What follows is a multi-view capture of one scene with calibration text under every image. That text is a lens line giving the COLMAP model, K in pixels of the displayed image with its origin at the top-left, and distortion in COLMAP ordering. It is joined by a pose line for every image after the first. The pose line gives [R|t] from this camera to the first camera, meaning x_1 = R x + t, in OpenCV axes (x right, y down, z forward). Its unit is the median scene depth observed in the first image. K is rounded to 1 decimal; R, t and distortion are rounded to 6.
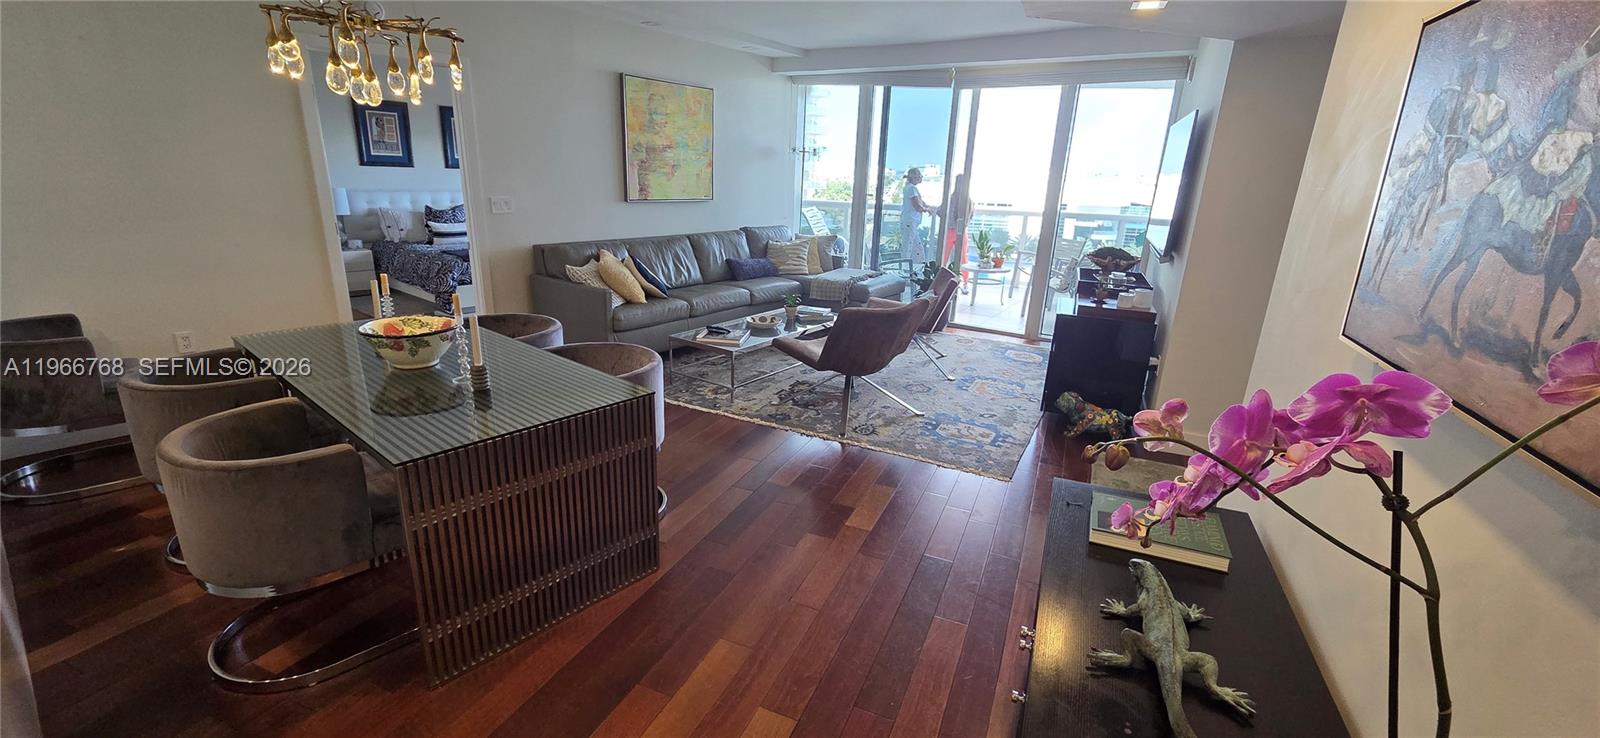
lens RADIAL K [[662.7, 0, 805.9], [0, 662.7, 370.3], [0, 0, 1]] dist [0.021477, -0.005454]
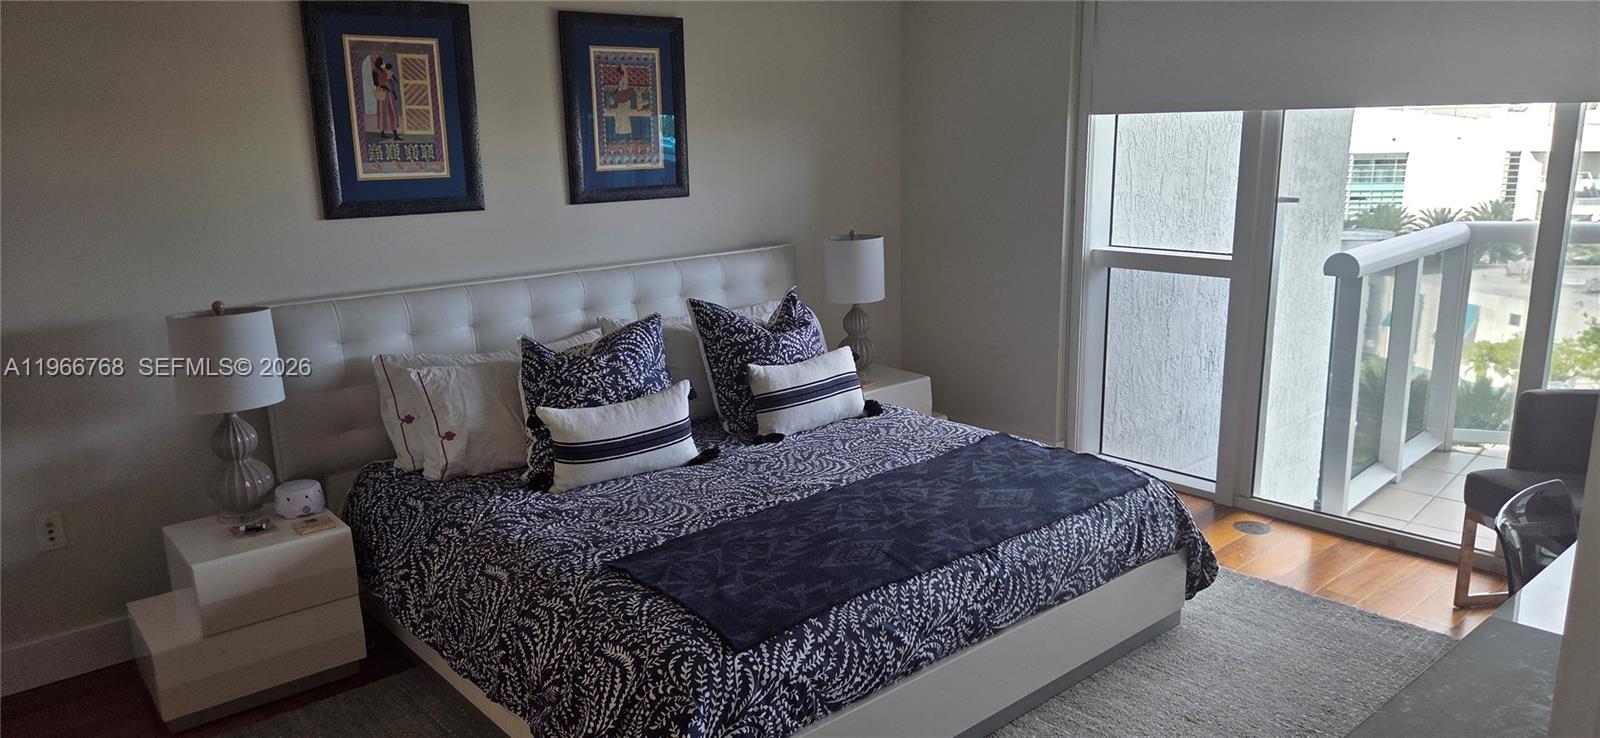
lens RADIAL K [[1067.2, 0, 800.0], [0, 1067.2, 369.0], [0, 0, 1]] dist [0.075443, -0.059553]
pose [[0.985233, -0.025744, -0.169273, -0.373289], [0.011822, 0.996501, -0.082746, -0.194586], [0.170811, 0.079523, 0.982089, 0.563334]]
